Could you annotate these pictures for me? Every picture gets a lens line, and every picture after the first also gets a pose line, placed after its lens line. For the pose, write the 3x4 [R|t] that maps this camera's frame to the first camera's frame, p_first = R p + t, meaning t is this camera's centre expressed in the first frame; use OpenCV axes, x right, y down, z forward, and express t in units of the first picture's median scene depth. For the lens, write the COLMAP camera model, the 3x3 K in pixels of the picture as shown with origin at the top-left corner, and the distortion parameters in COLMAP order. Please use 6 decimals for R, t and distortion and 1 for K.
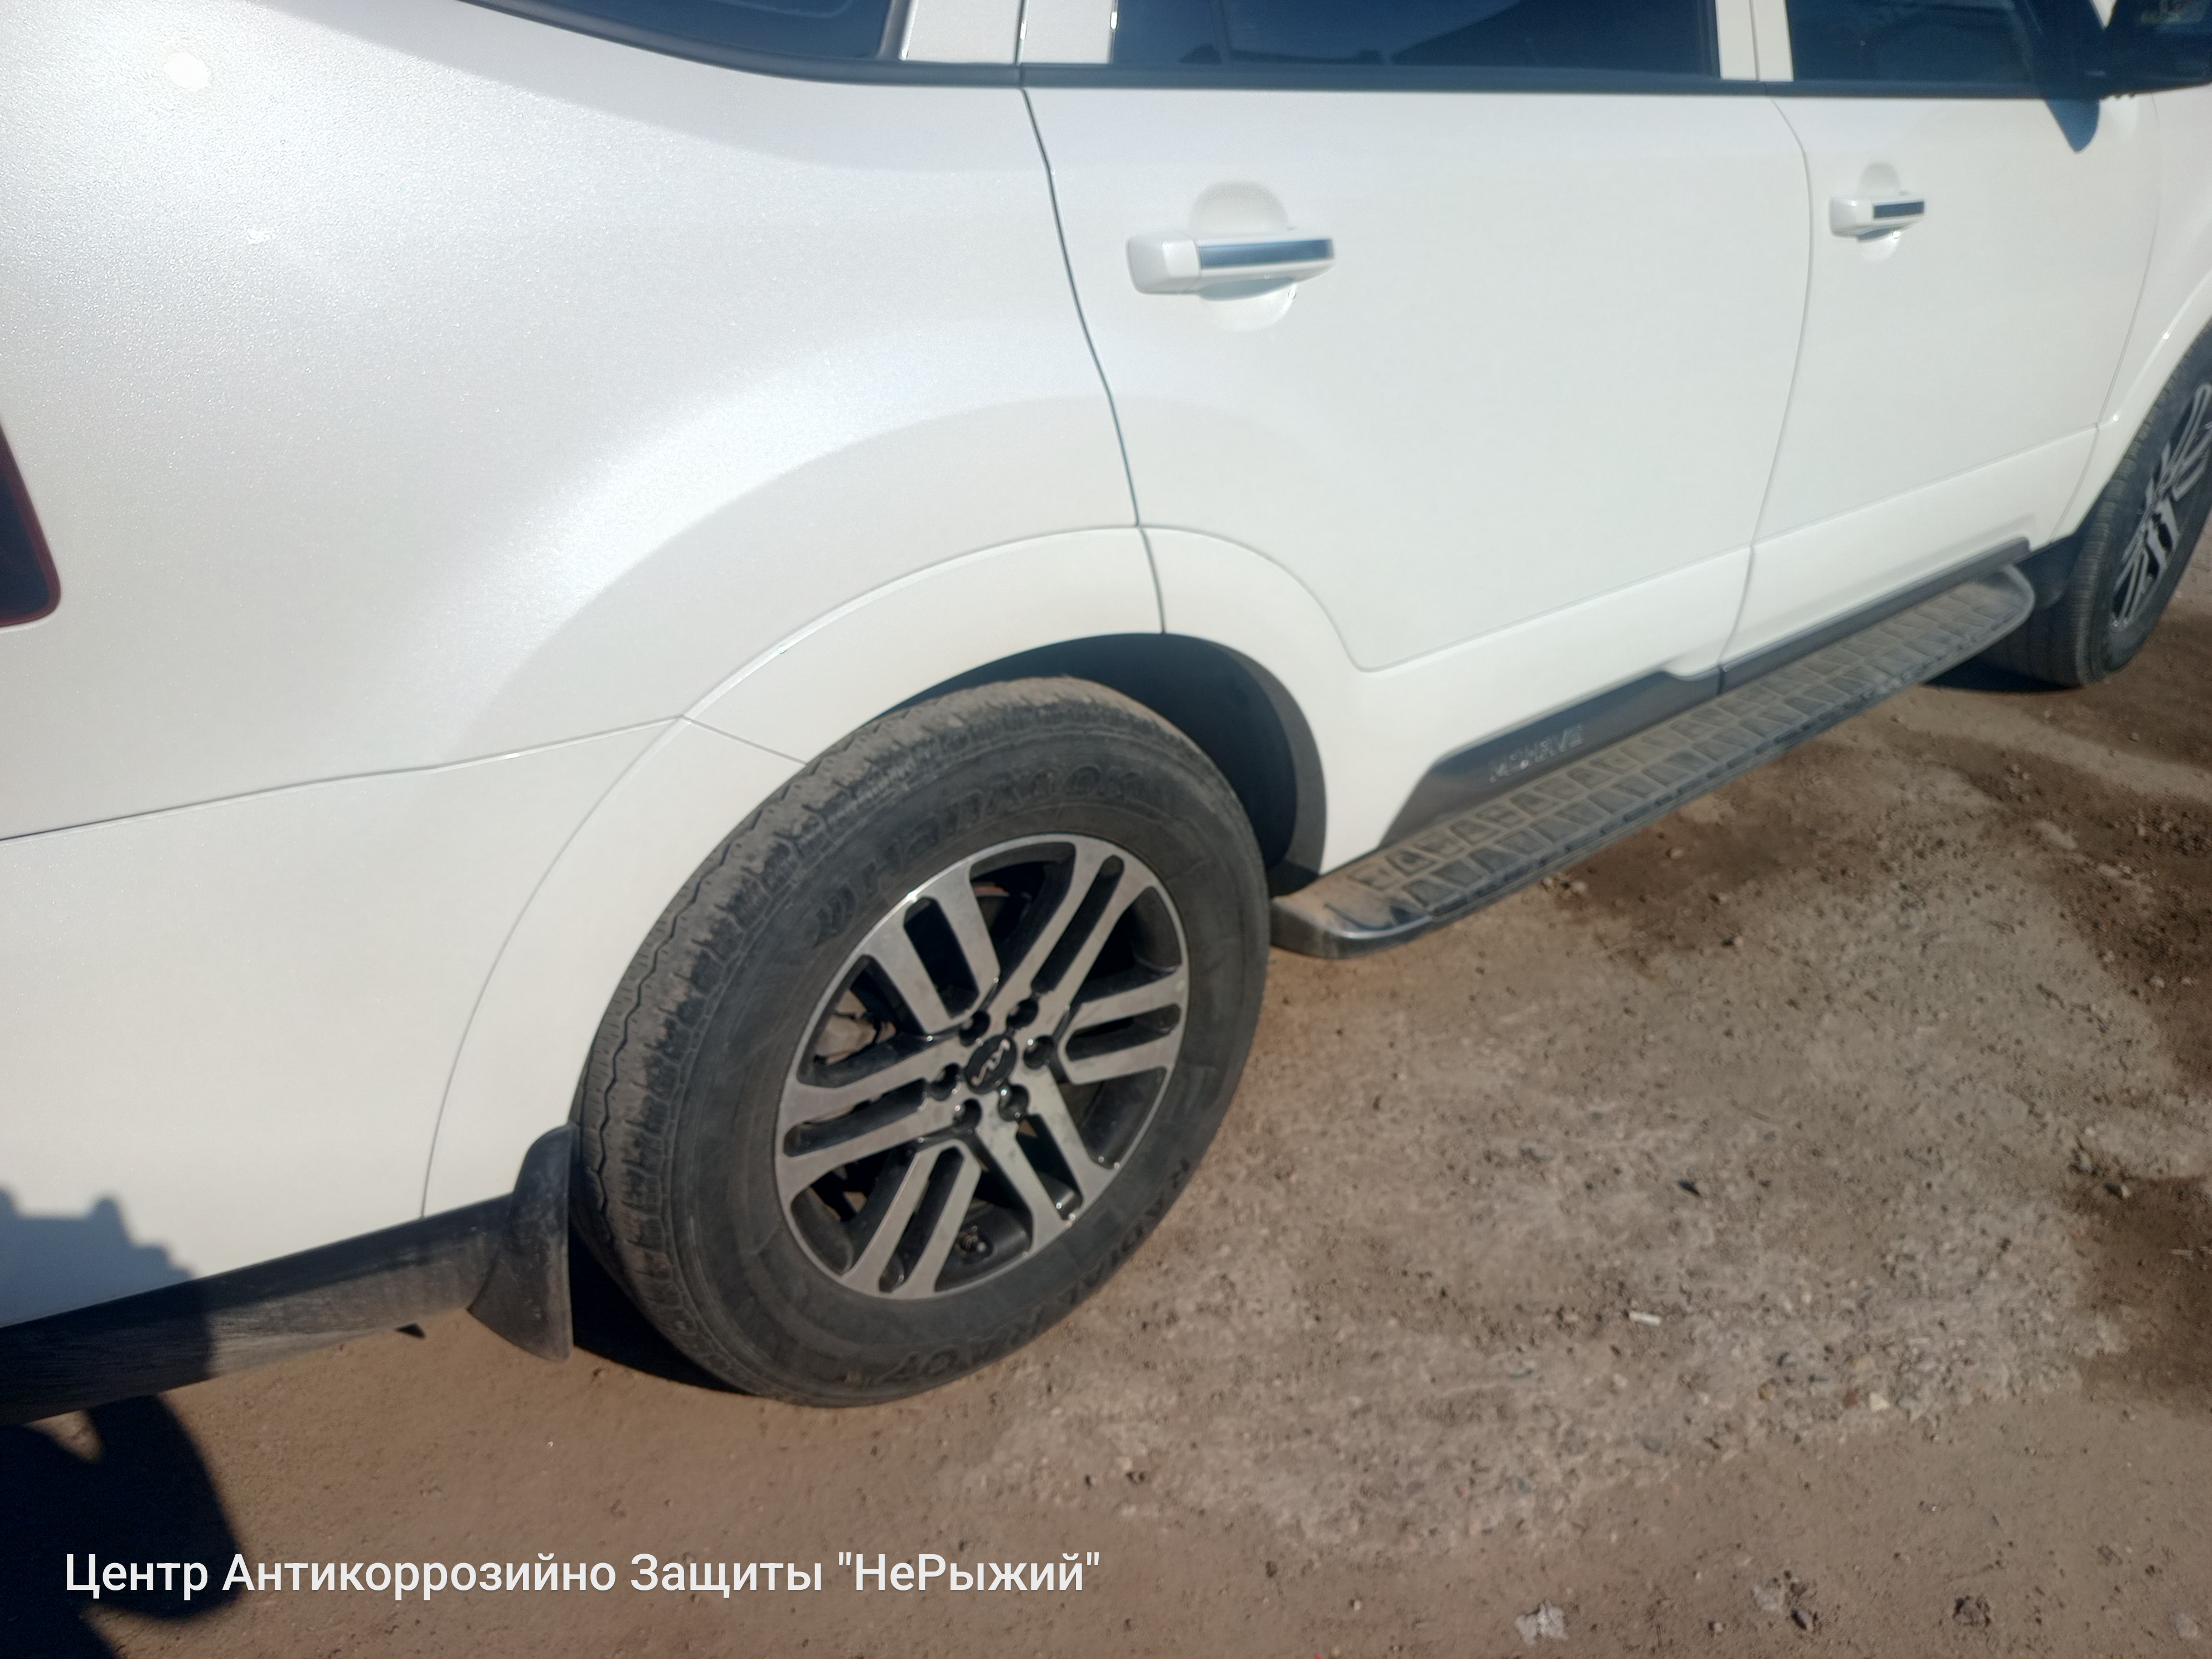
lens RADIAL K [[1524.9, 0, 1117.1], [0, 1524.9, 825.7], [0, 0, 1]] dist [0.022789, -0.009813]
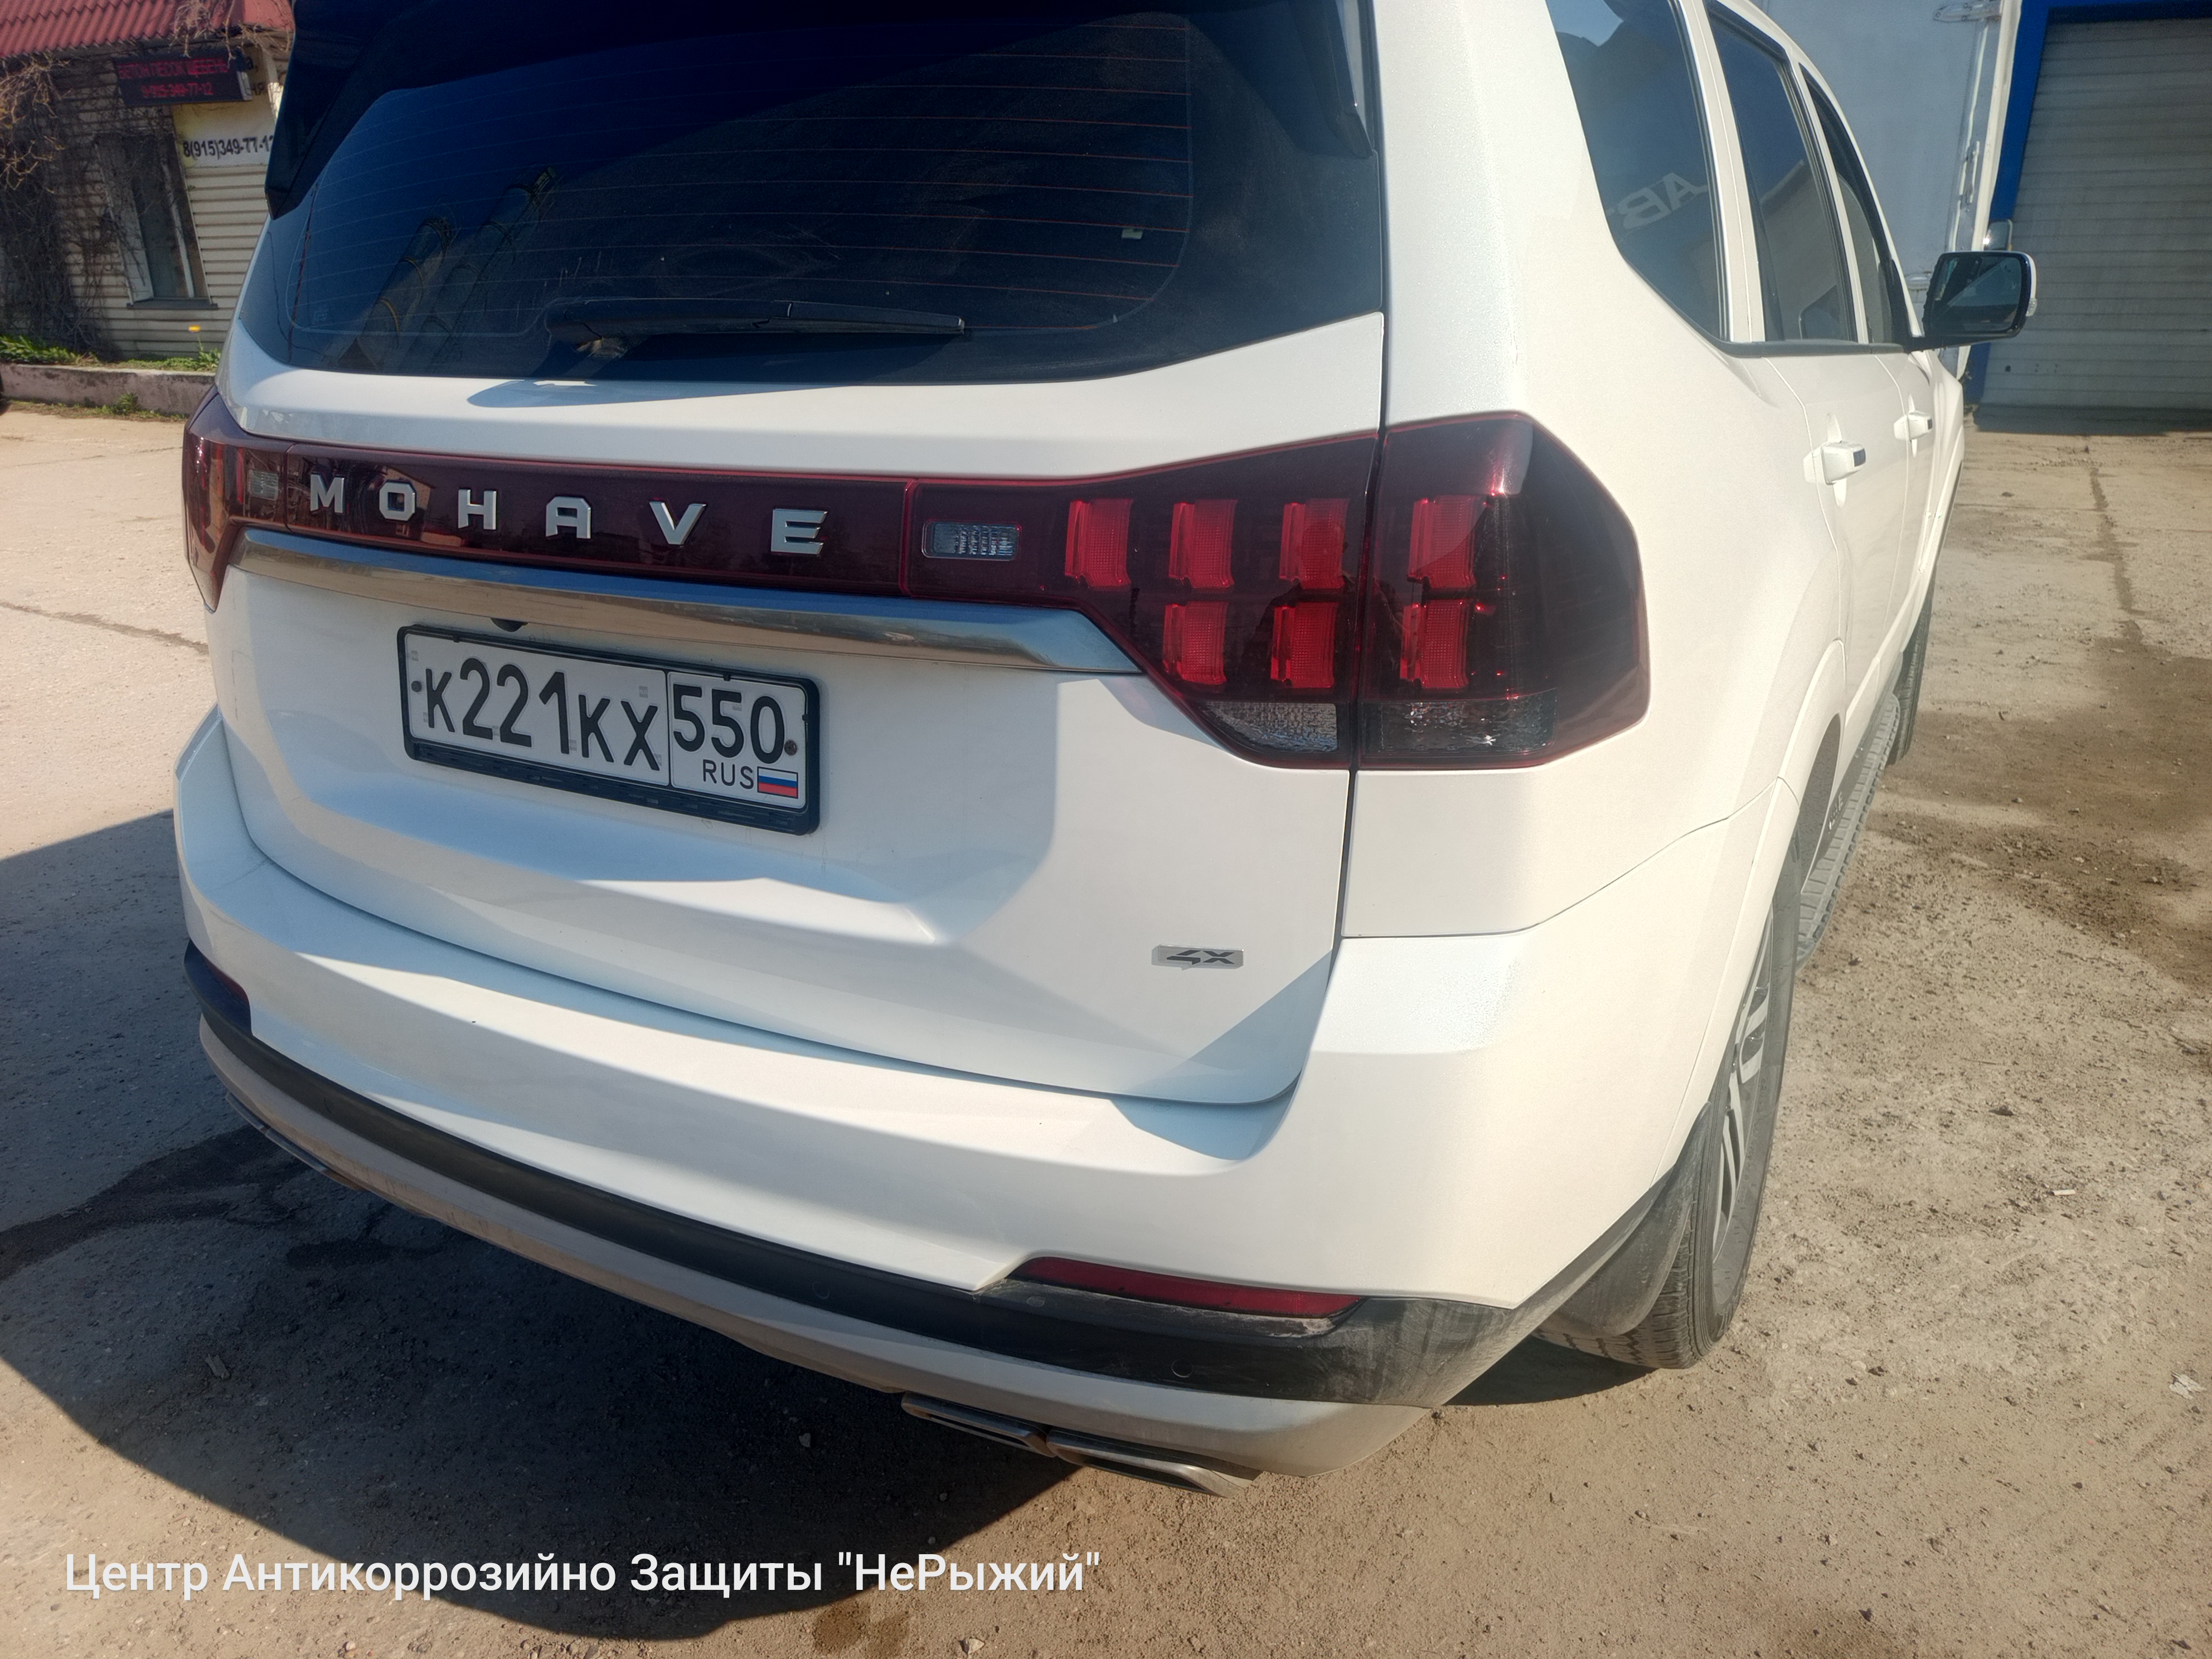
lens RADIAL K [[1524.9, 0, 1108.9], [0, 1524.9, 829.0], [0, 0, 1]] dist [0.022789, -0.009813]
pose [[0.940248, -0.137866, 0.311331, -0.739419], [0.187474, 0.972898, -0.135360, 0.028804], [-0.284232, 0.185639, 0.940612, -0.092617]]
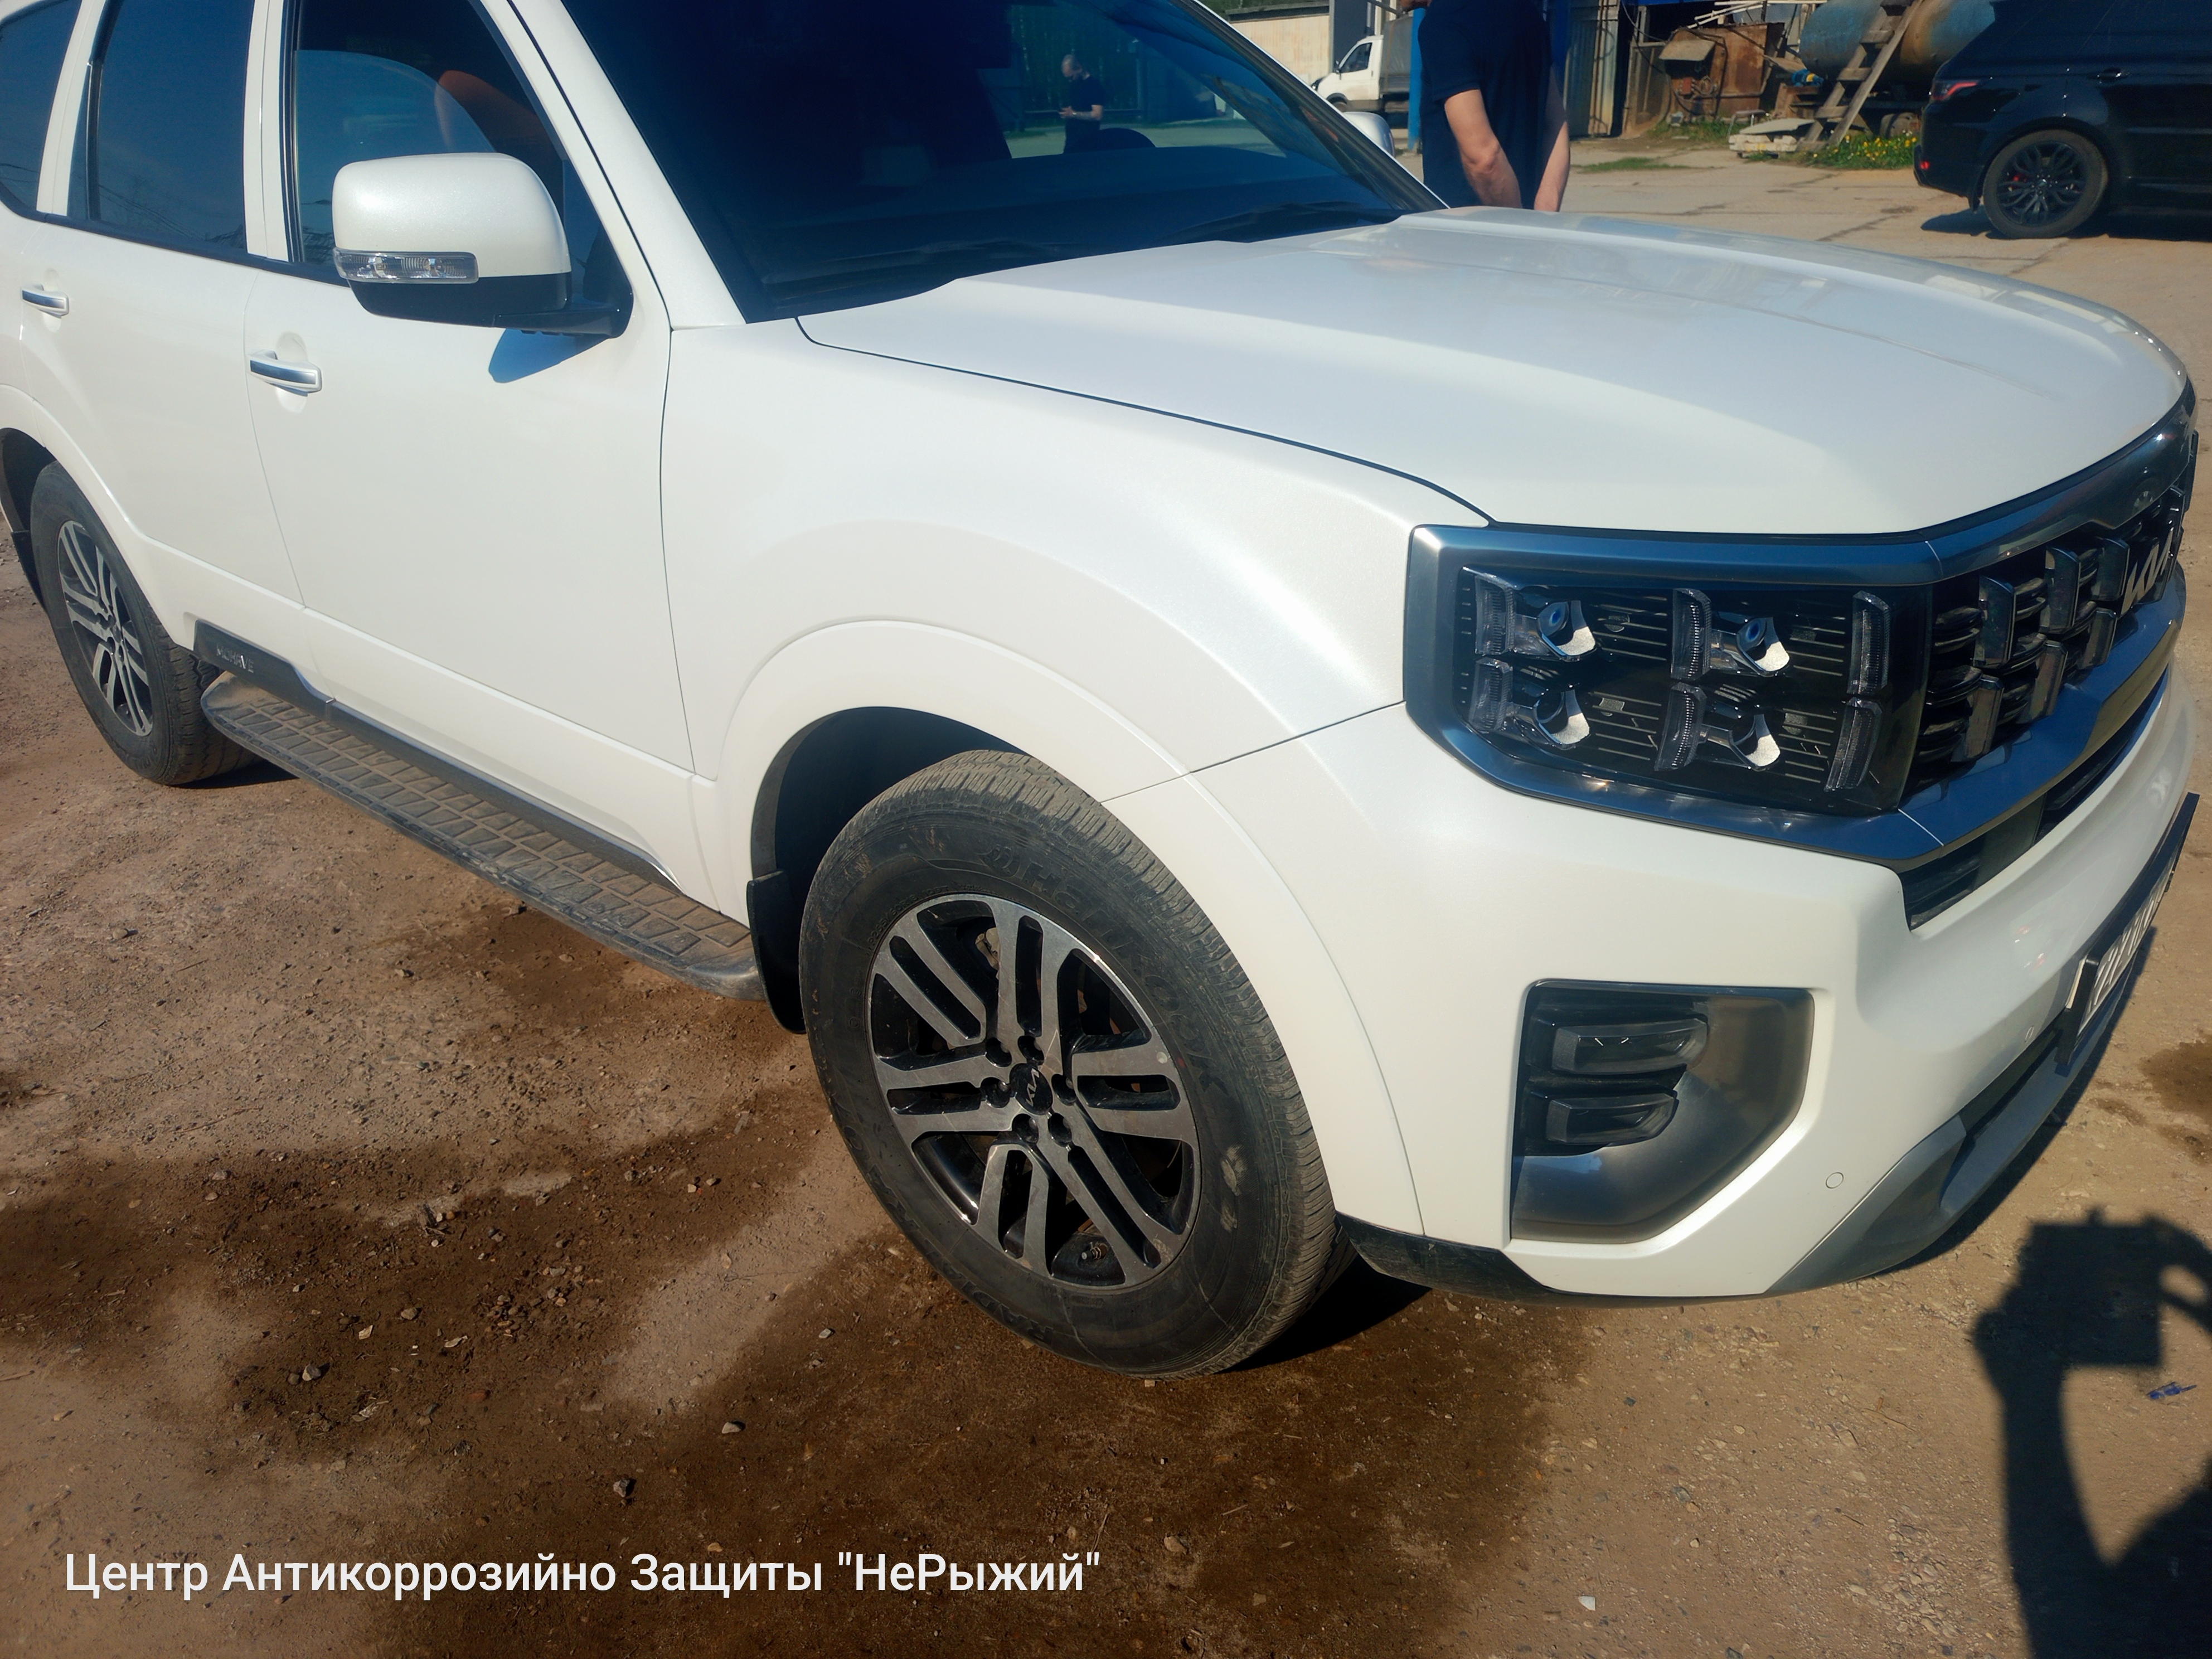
lens RADIAL K [[1524.9, 0, 1151.6], [0, 1524.9, 862.0], [0, 0, 1]] dist [0.022789, -0.009813]
pose [[0.163783, 0.417964, -0.893578, 1.888258], [-0.457035, 0.834883, 0.306741, -0.772208], [0.874239, 0.358157, 0.327764, 1.353397]]
